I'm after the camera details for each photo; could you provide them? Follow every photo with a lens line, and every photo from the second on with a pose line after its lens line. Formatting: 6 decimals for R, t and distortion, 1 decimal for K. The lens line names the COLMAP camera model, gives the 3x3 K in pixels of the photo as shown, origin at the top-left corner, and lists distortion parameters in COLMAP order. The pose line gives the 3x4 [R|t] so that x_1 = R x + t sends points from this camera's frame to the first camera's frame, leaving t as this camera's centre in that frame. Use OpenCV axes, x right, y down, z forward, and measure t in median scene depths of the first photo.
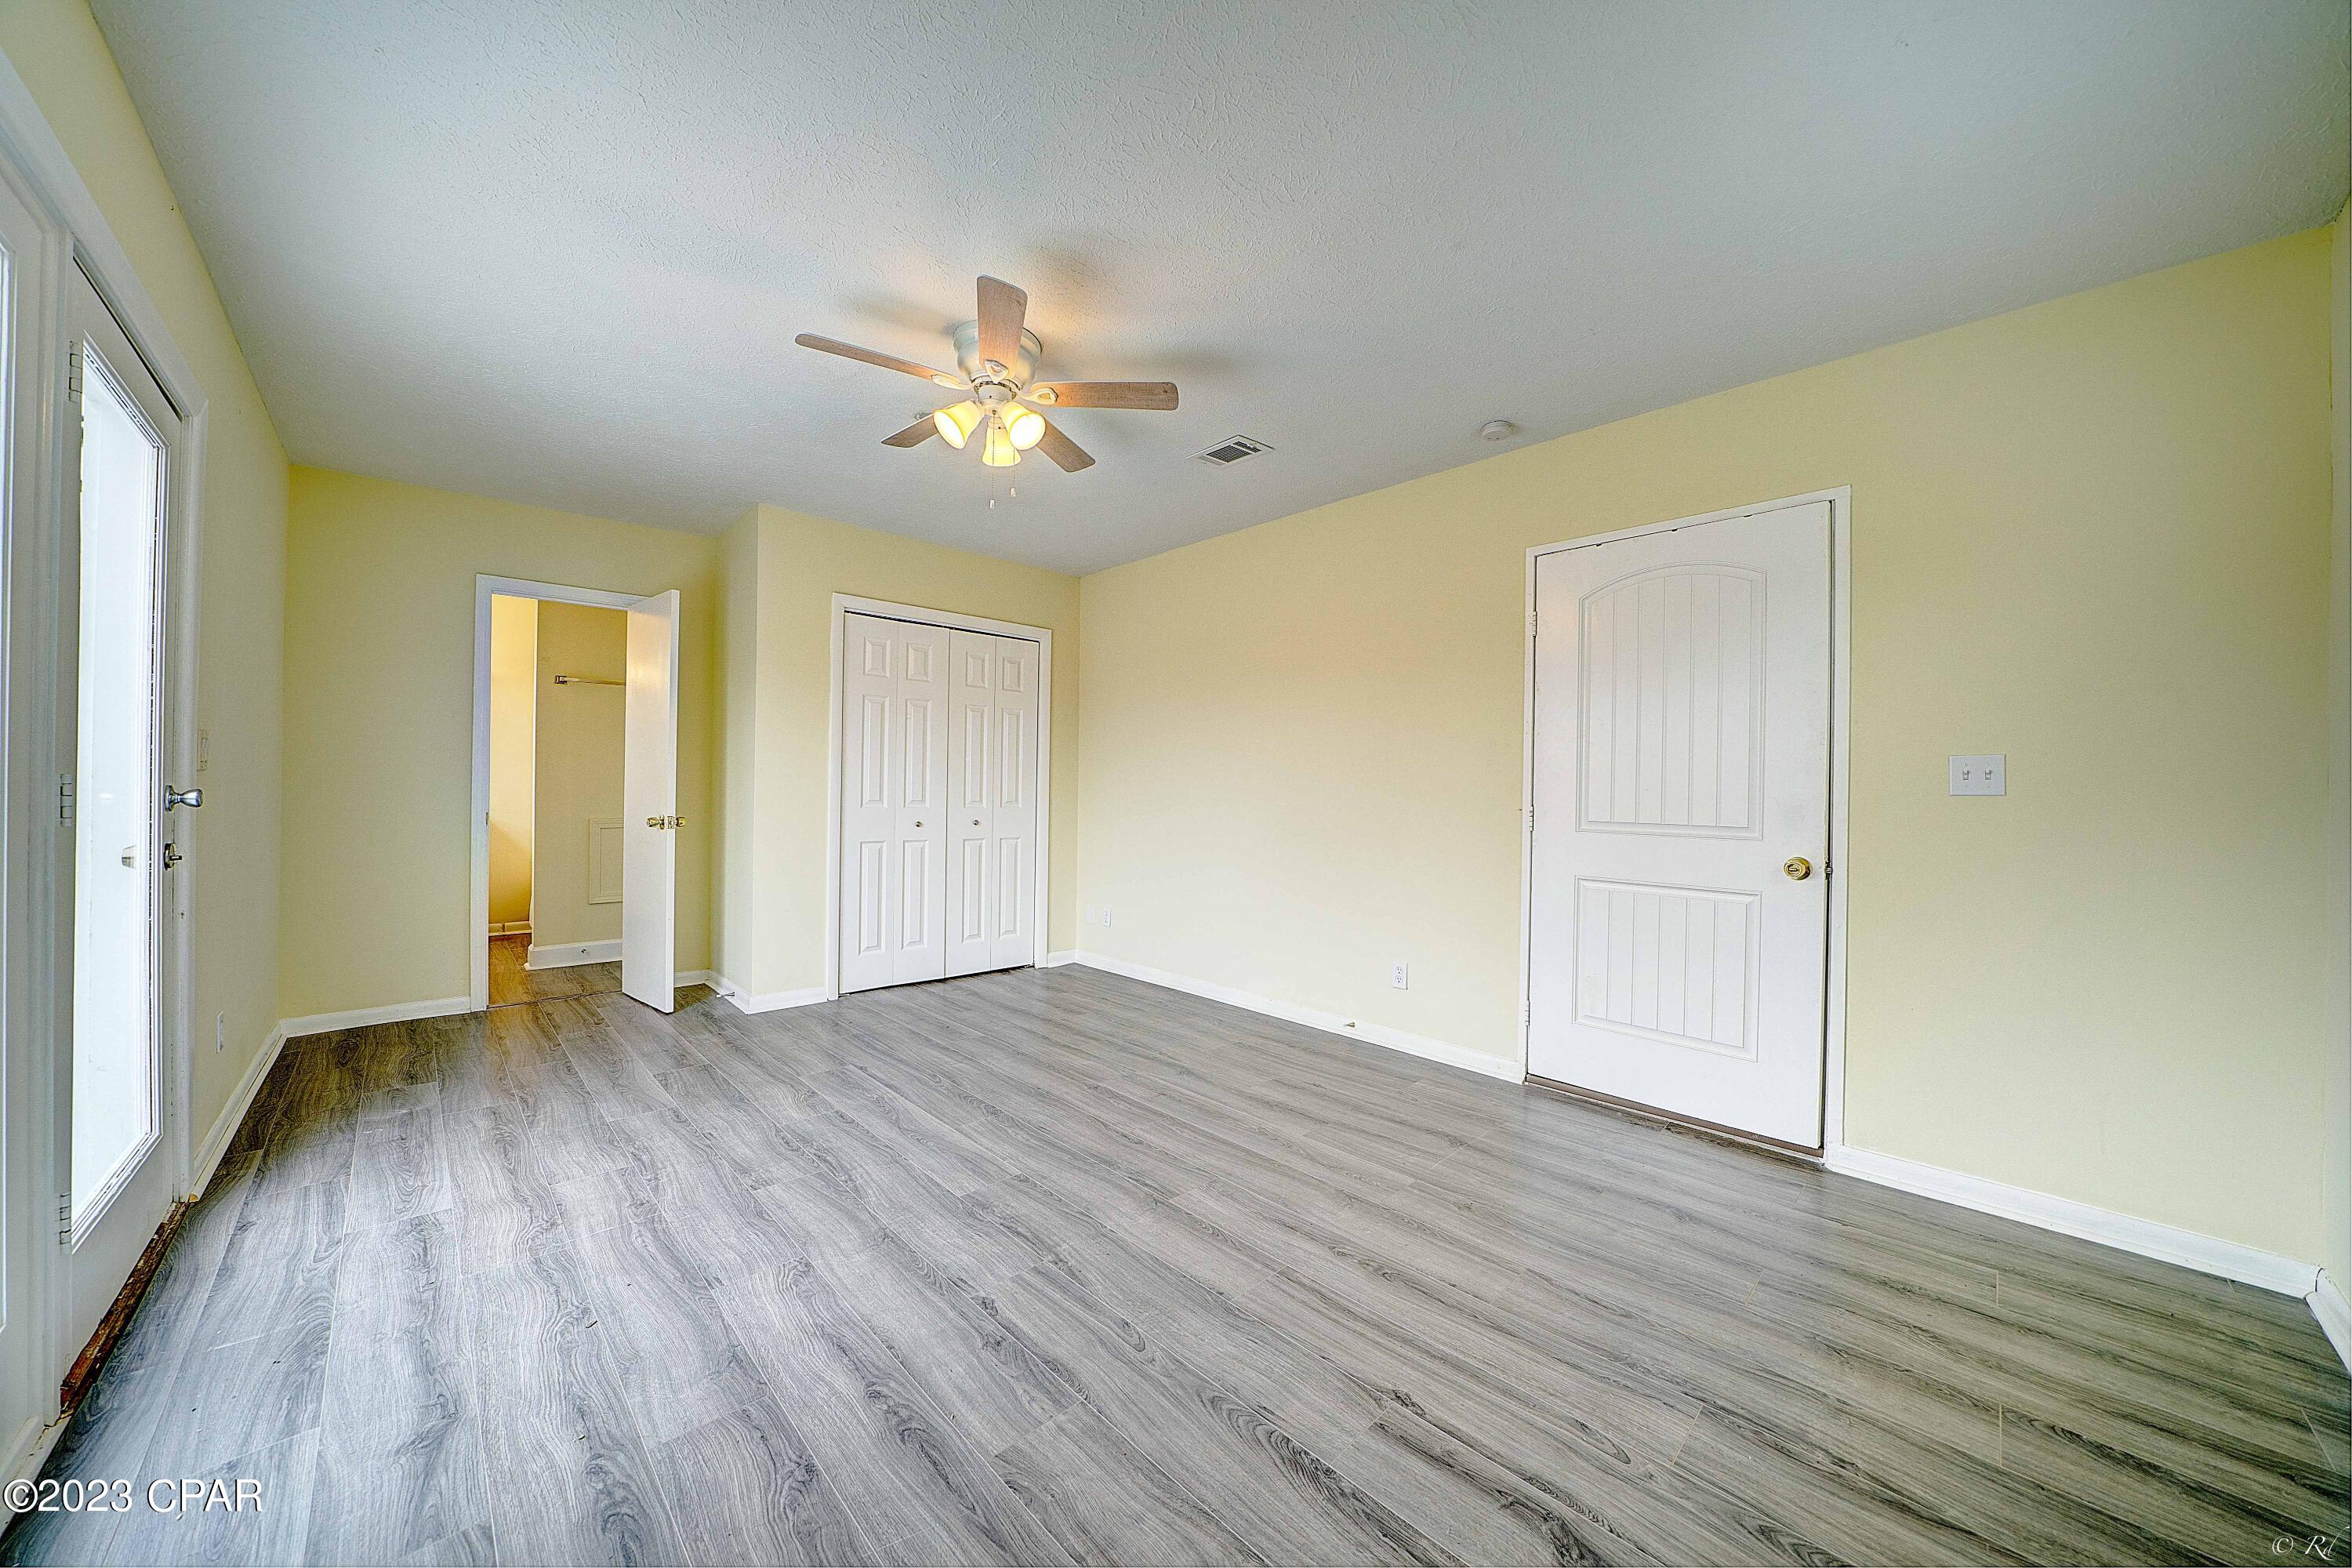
lens RADIAL K [[814.1, 0, 1173.8], [0, 814.1, 785.4], [0, 0, 1]] dist [-0.024797, 0.002201]
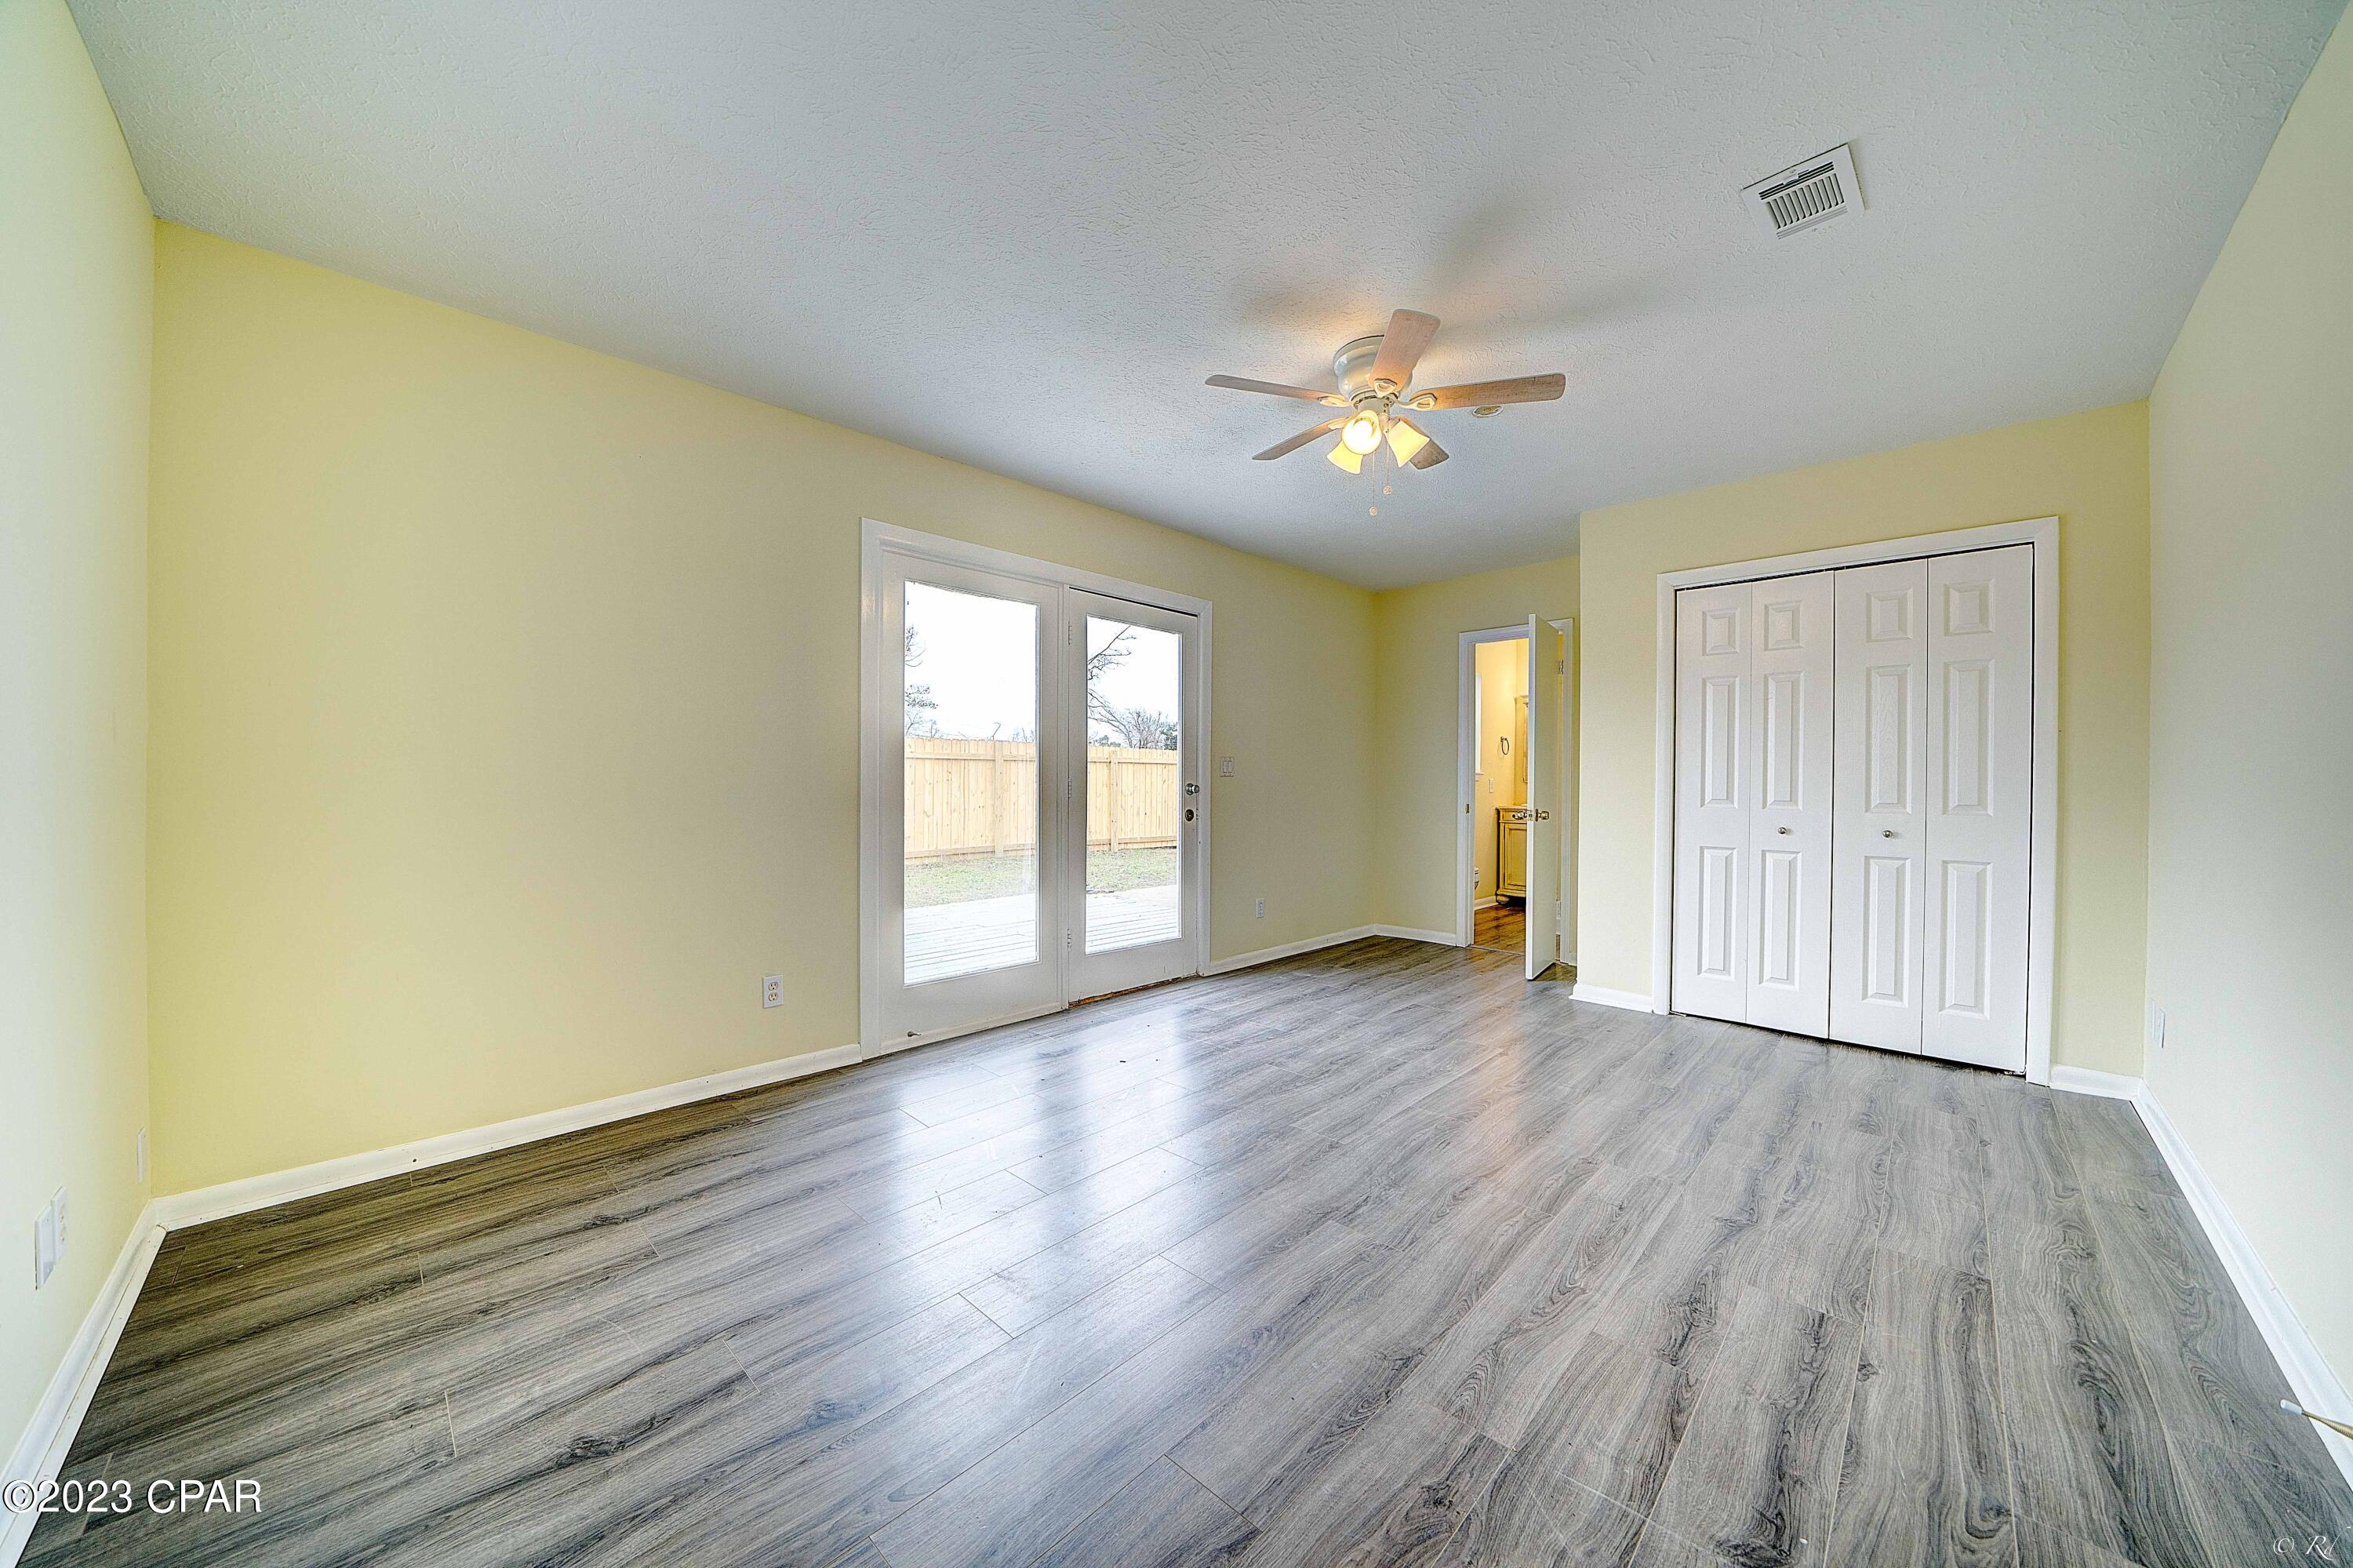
lens RADIAL K [[814.5, 0, 1174.3], [0, 814.5, 785.4], [0, 0, 1]] dist [-0.024797, 0.002201]
pose [[0.038891, -0.006382, -0.999223, 0.664093], [-0.001896, 0.999977, -0.006460, 0.015156], [0.999242, 0.002146, 0.038878, 0.568675]]
